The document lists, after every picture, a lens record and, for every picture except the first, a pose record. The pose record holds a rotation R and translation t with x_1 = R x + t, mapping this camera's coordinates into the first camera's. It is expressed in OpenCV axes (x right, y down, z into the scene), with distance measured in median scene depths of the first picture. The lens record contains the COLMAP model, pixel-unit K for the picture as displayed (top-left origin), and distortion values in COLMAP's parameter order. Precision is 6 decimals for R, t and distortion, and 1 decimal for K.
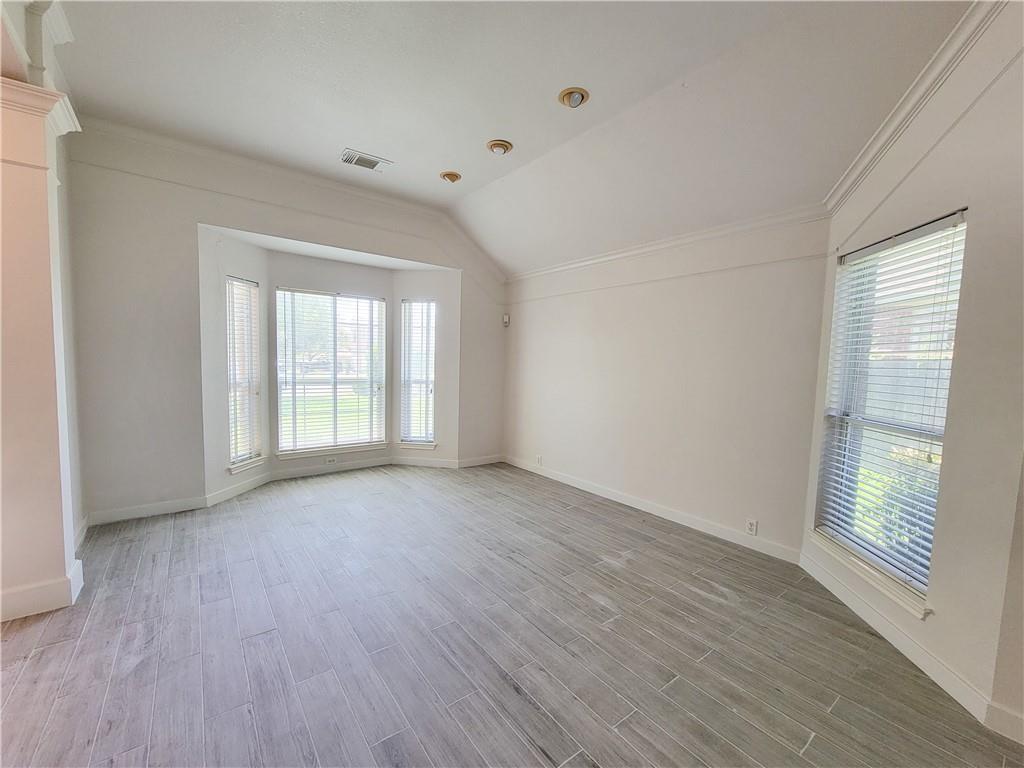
lens RADIAL K [[418.2, 0, 514.6], [0, 418.2, 393.5], [0, 0, 1]] dist [-0.003174, -0.000593]
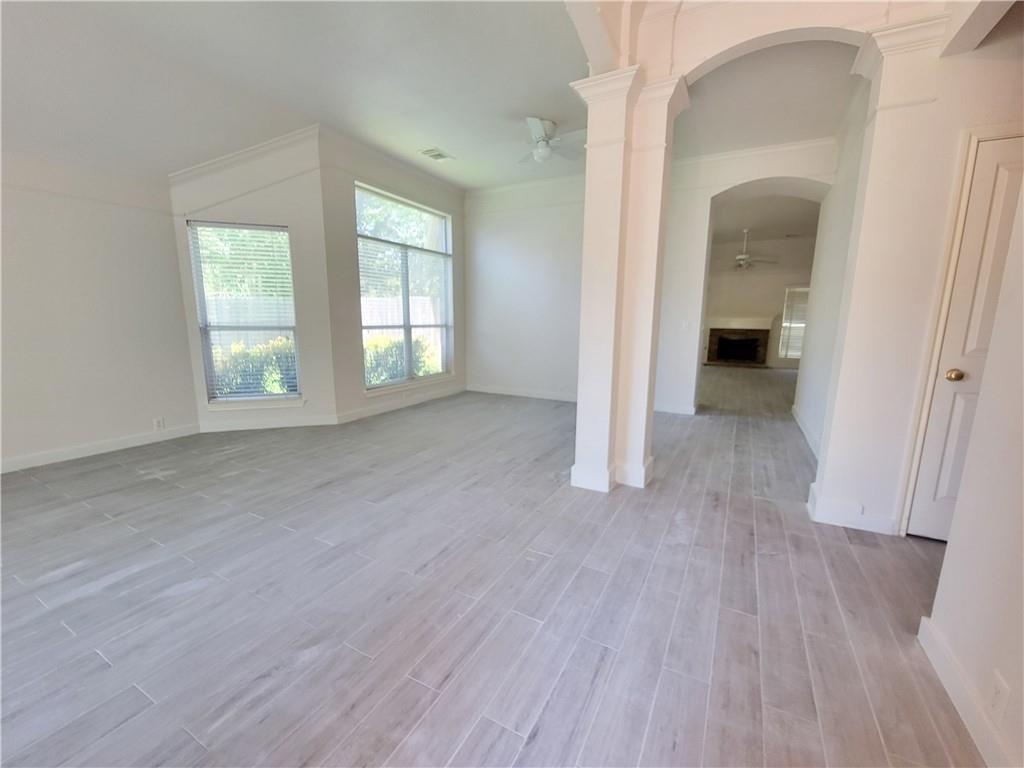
lens RADIAL K [[418.2, 0, 514.6], [0, 418.2, 393.5], [0, 0, 1]] dist [-0.003174, -0.000593]
pose [[-0.413627, -0.201164, 0.887945, -1.176705], [0.030121, 0.971727, 0.234177, -0.037210], [-0.909948, 0.123608, -0.395873, 0.600907]]
